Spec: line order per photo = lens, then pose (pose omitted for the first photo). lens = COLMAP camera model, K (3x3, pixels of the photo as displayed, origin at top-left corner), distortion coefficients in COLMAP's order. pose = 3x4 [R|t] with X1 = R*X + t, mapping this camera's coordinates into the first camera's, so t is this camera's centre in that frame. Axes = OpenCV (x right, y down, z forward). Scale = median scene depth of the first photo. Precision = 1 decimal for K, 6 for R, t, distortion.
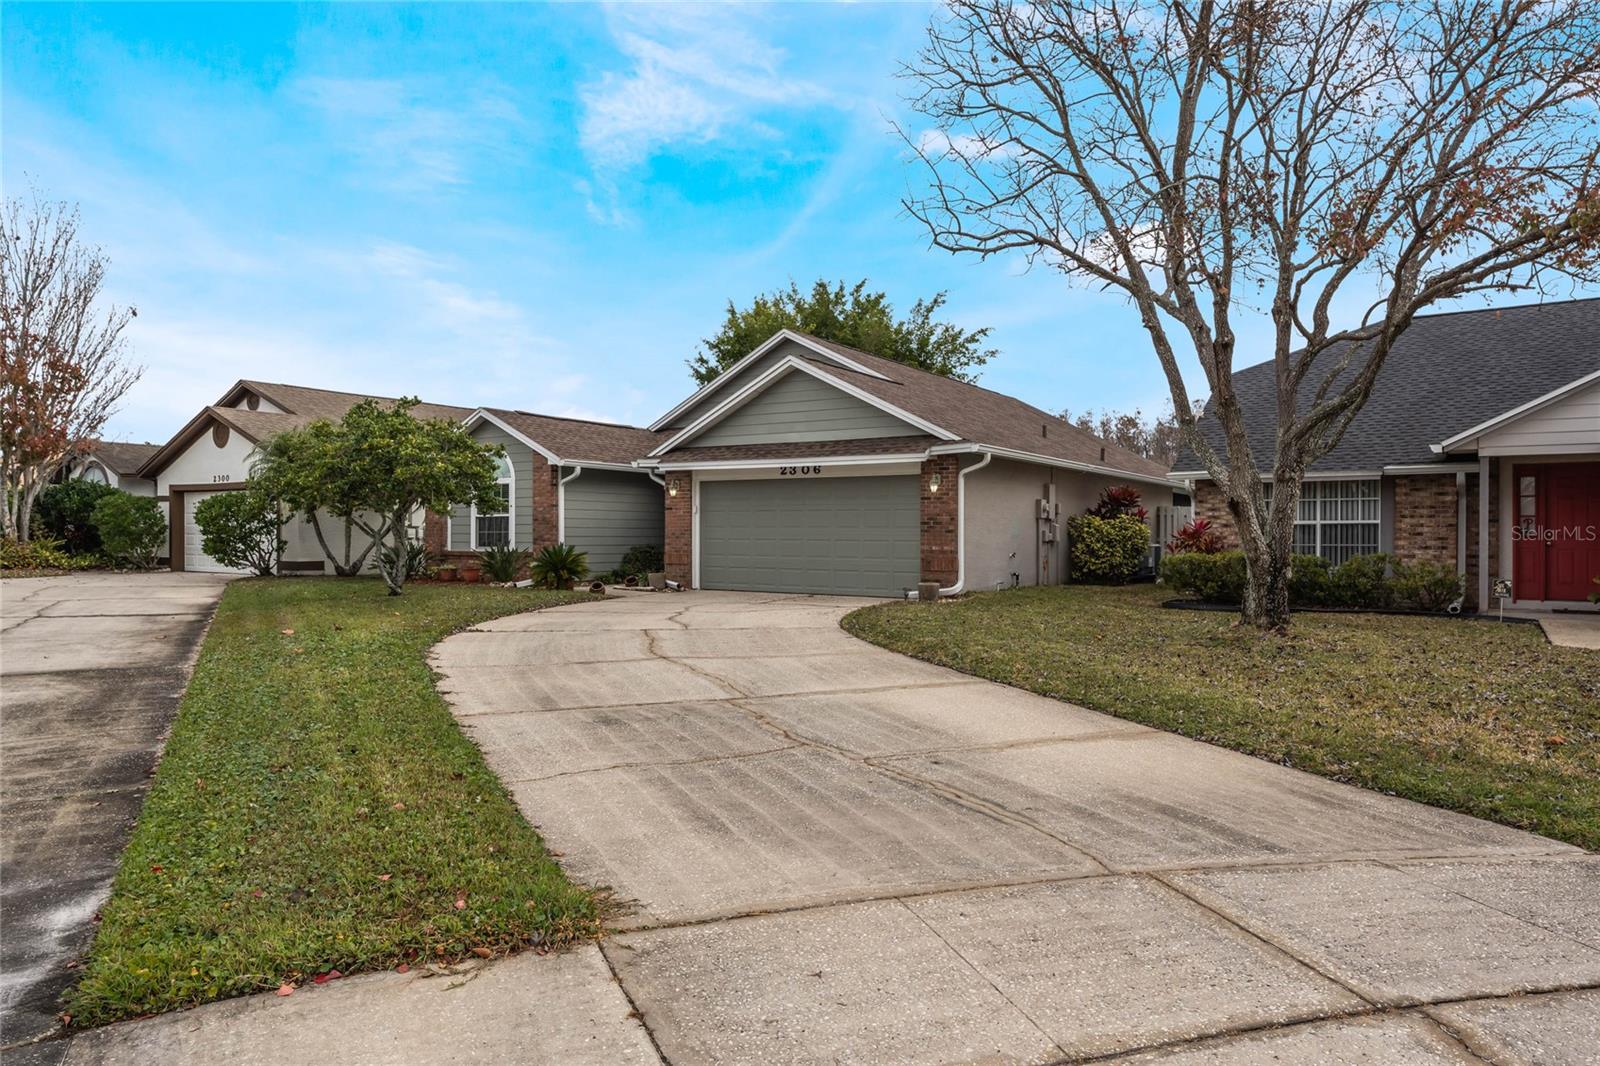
lens RADIAL K [[994.1, 0, 800.0], [0, 994.1, 533.0], [0, 0, 1]] dist [0.000694, 0.000028]
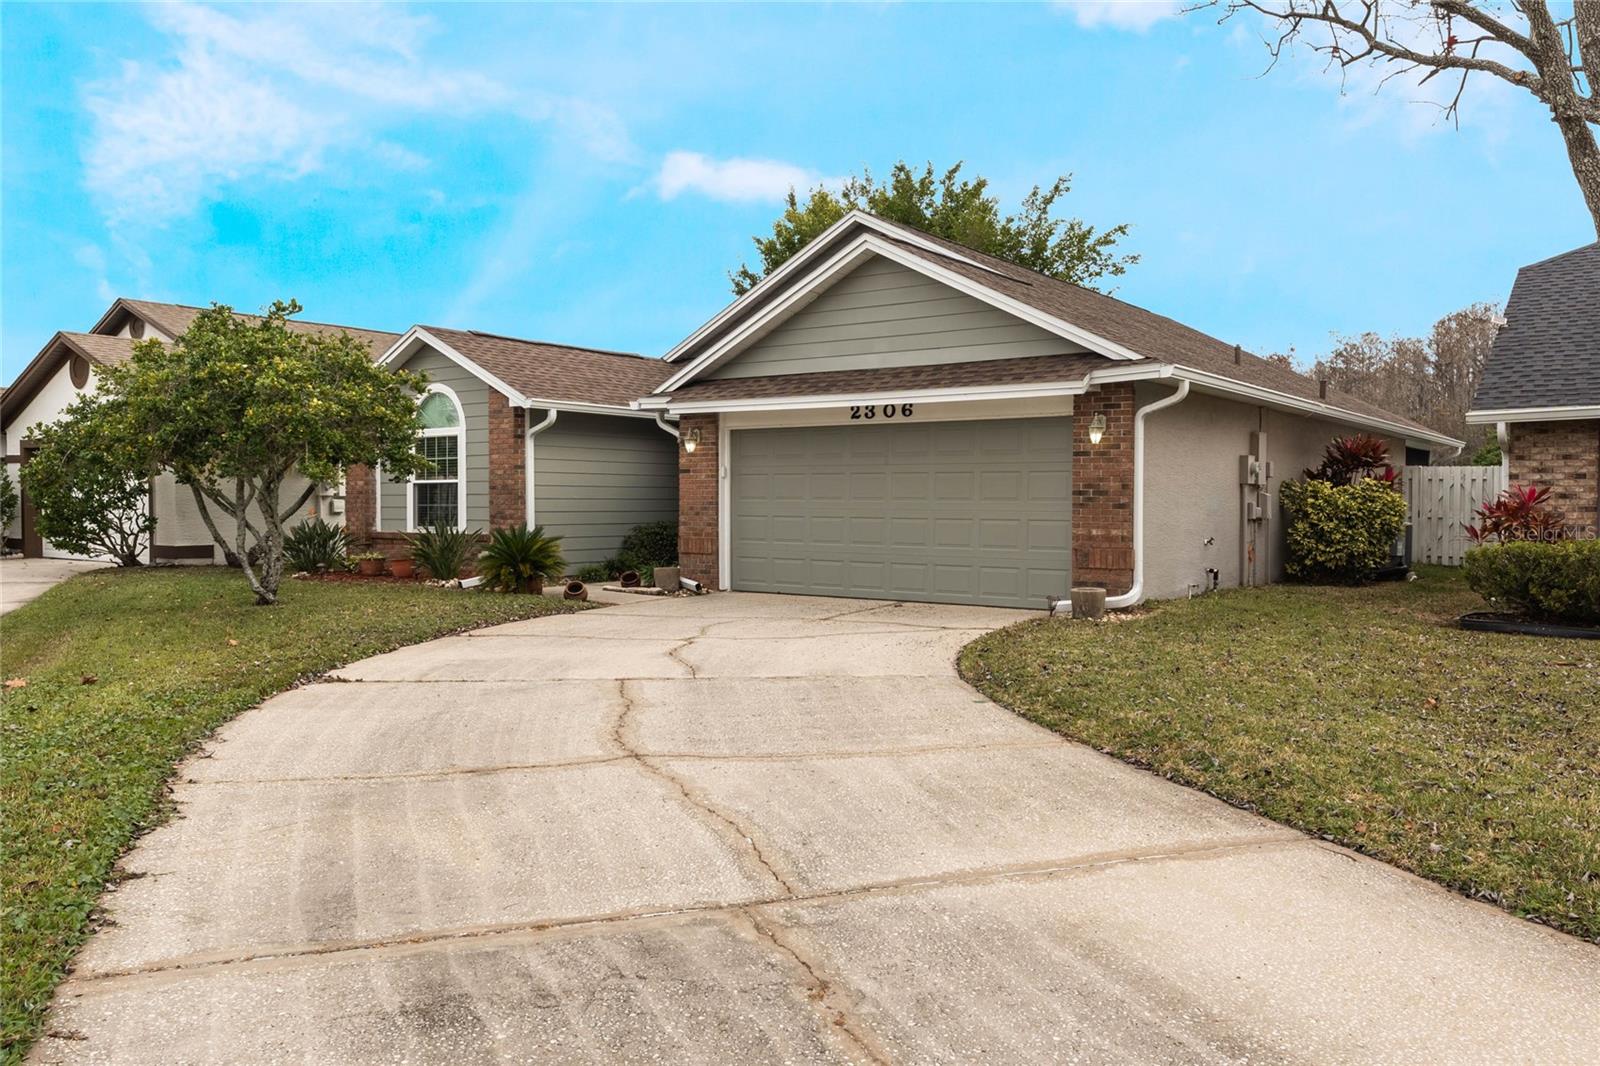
lens RADIAL K [[1200.3, 0, 800.0], [0, 1200.3, 533.0], [0, 0, 1]] dist [-0.003346, -0.001032]
pose [[0.998401, 0.000436, -0.056526, -0.007902], [0.001126, 0.999619, 0.027595, -0.004870], [0.056516, -0.027615, 0.998020, 0.195296]]
